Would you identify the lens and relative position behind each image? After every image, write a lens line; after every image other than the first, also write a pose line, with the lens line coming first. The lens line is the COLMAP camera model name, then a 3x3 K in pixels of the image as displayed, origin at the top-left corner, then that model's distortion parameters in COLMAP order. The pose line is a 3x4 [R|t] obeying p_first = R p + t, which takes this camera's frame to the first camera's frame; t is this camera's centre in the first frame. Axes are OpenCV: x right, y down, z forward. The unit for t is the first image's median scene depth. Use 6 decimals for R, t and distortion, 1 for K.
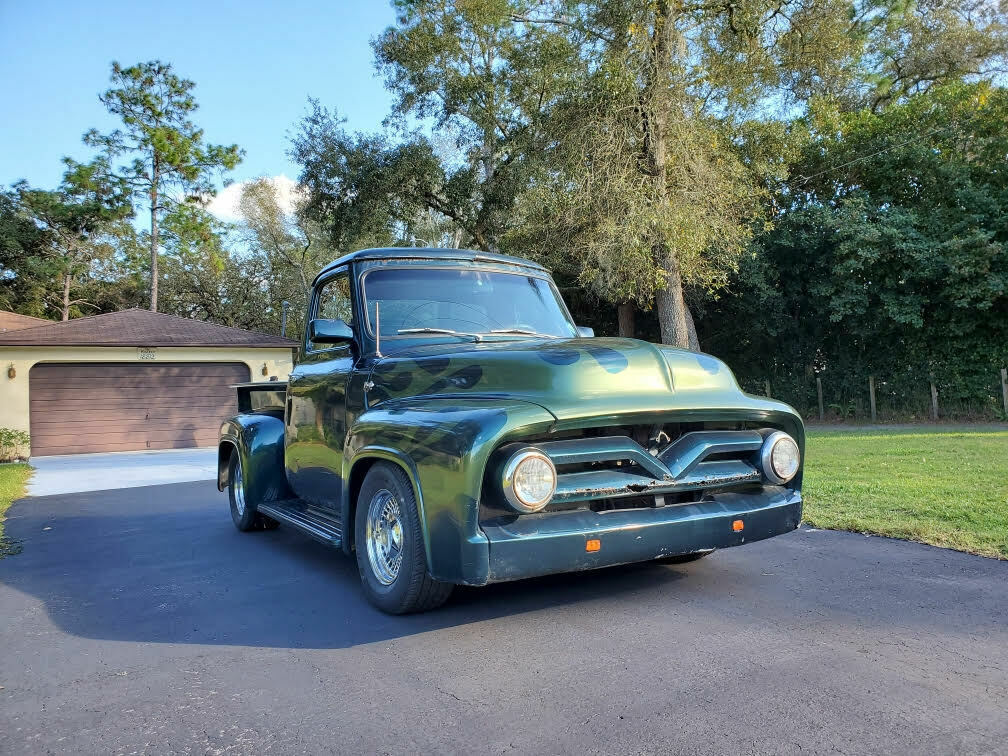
lens RADIAL K [[760.6, 0, 504.0], [0, 760.6, 395.0], [0, 0, 1]] dist [0.003610, 0.004721]
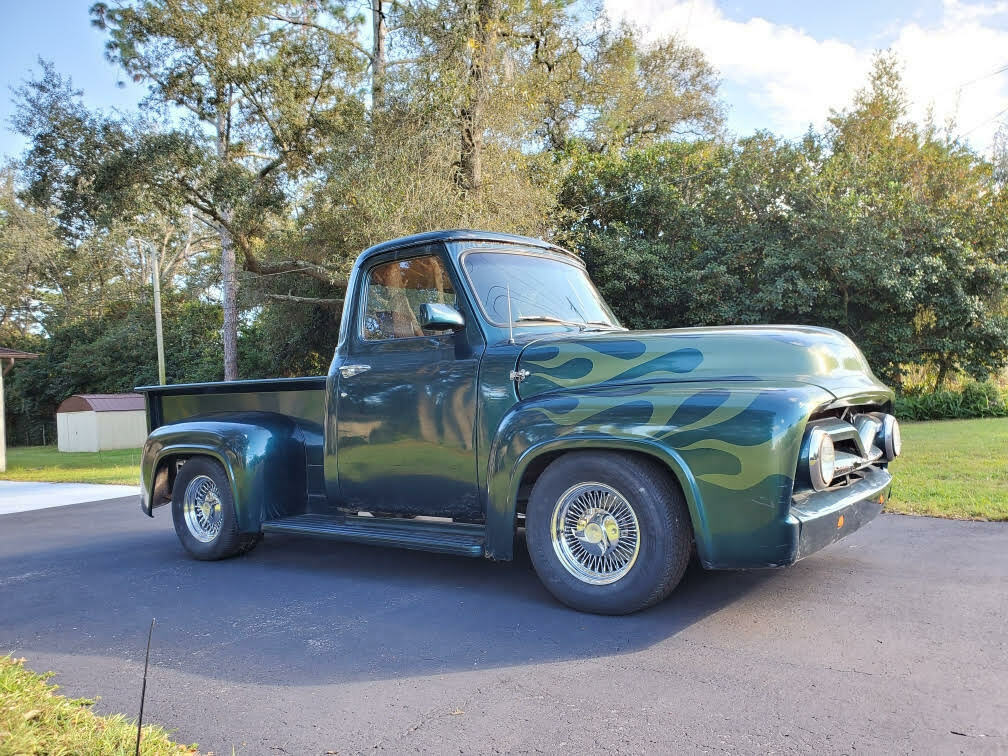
lens RADIAL K [[769.3, 0, 504.0], [0, 769.3, 378.0], [0, 0, 1]] dist [0.005573, 0.000350]
pose [[0.928969, 0.001994, 0.370152, -0.381750], [0.015796, 0.998861, -0.045023, 0.024023], [-0.369820, 0.047672, 0.927879, 0.105812]]
